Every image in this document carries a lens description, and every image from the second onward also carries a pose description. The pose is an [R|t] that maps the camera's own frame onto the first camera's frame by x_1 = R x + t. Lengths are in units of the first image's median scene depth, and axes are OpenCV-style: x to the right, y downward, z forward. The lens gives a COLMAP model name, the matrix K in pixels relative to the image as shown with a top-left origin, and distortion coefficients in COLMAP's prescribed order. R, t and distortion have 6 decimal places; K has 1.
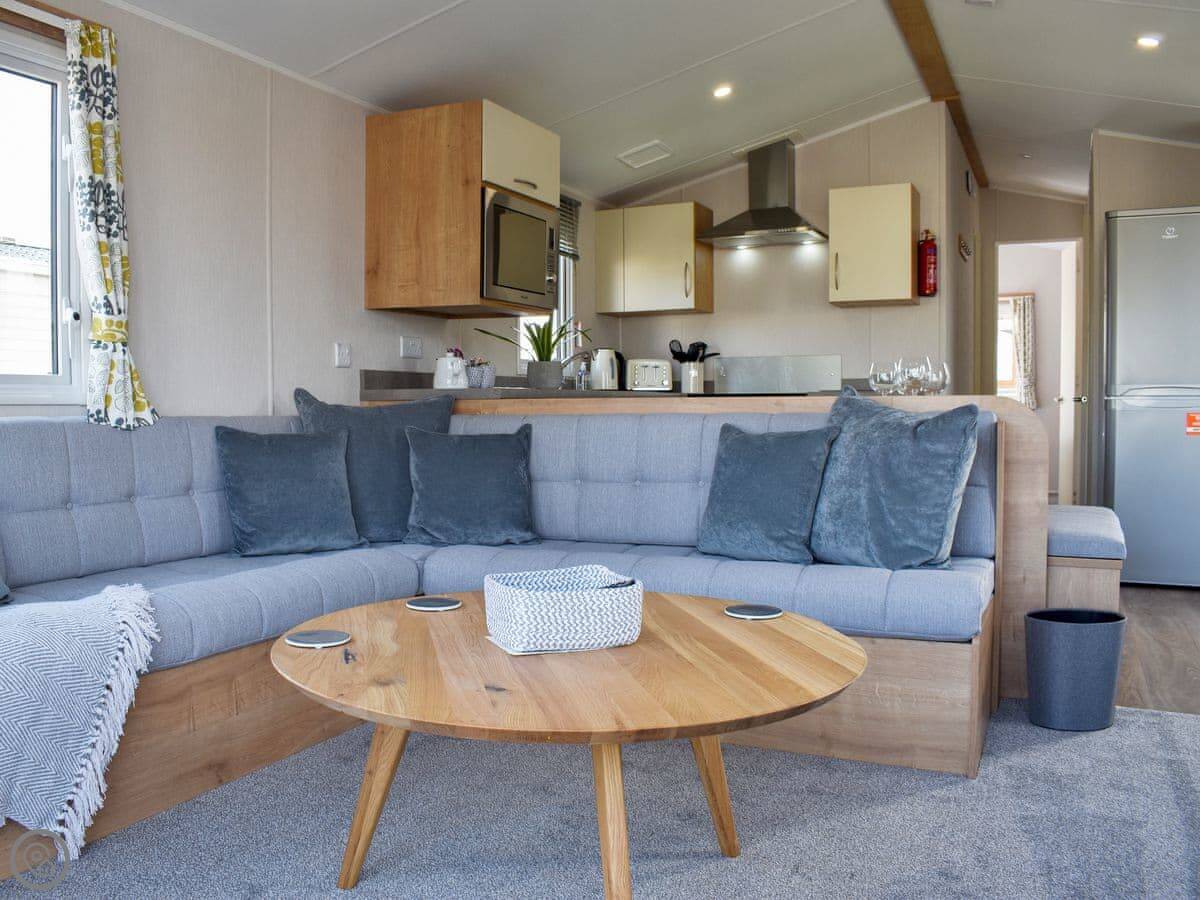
lens RADIAL K [[1044.4, 0, 618.0], [0, 1044.4, 448.3], [0, 0, 1]] dist [0.011756, 0.018150]
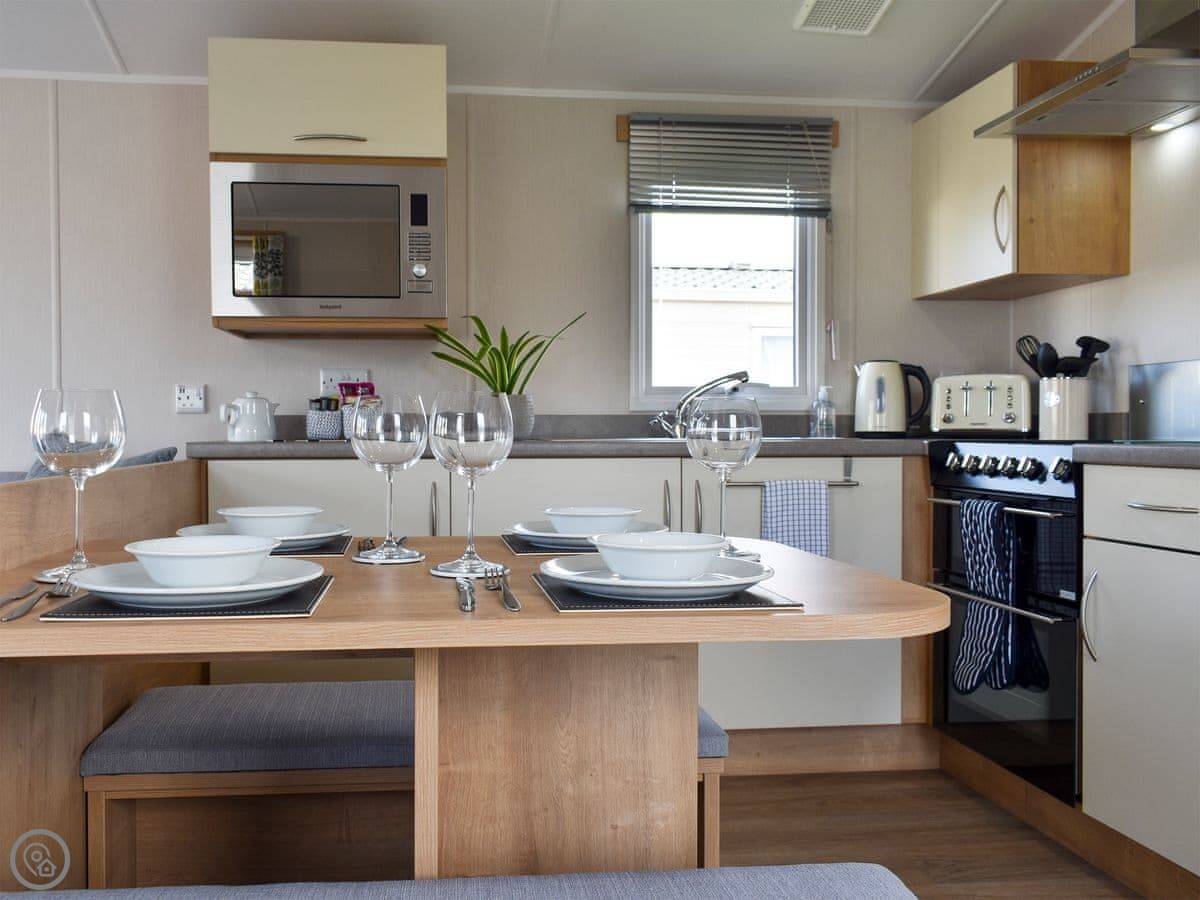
lens RADIAL K [[1099.5, 0, 600.0], [0, 1099.5, 450.0], [0, 0, 1]] dist [0.004045, -0.002619]
pose [[0.494101, 0.022694, -0.869109, 0.464481], [-0.040420, 0.999178, 0.003111, -0.043165], [0.868465, 0.033592, 0.494612, 0.593639]]
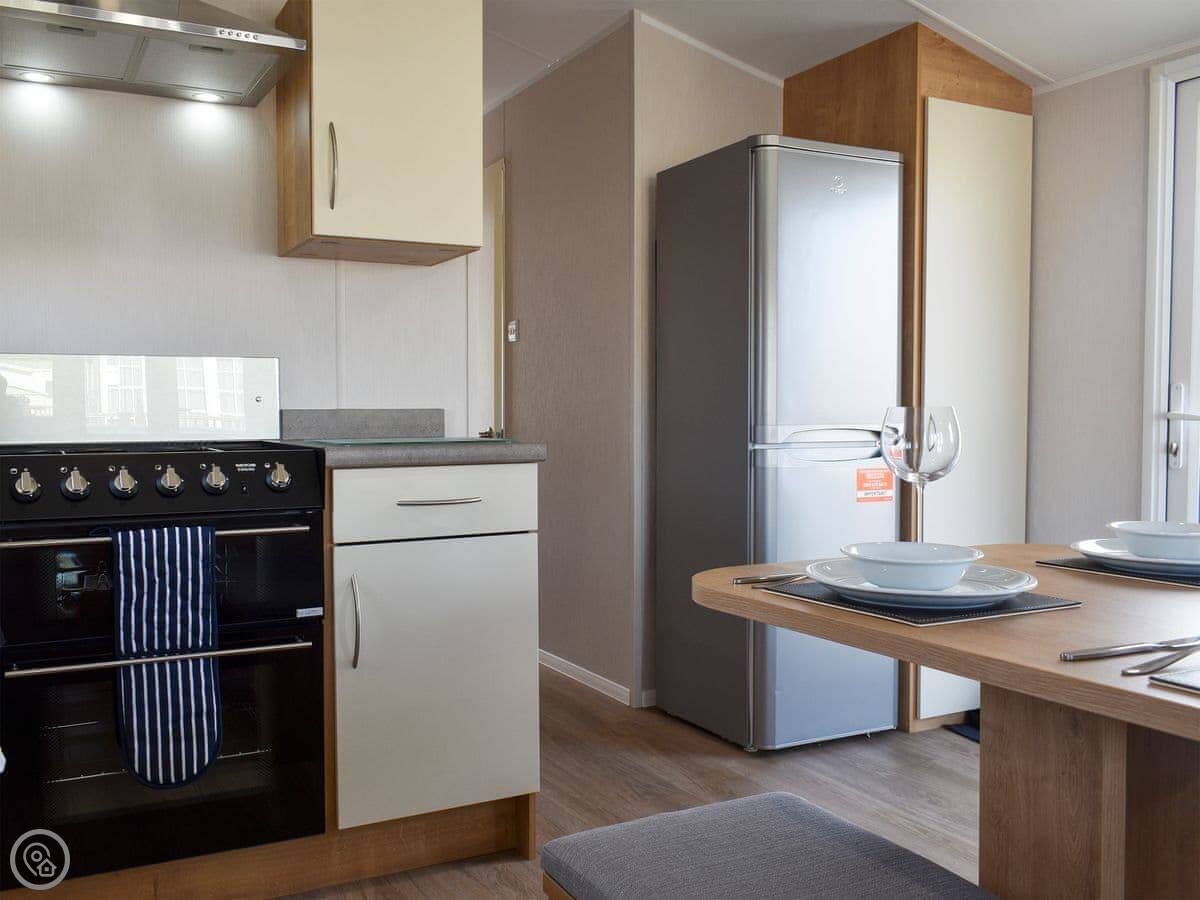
lens RADIAL K [[1099.5, 0, 600.0], [0, 1099.5, 450.0], [0, 0, 1]] dist [0.004045, -0.002619]
pose [[0.621803, -0.026431, 0.782727, -0.086332], [0.035061, 0.999368, 0.005894, -0.050322], [-0.782388, 0.023779, 0.622337, 0.637242]]
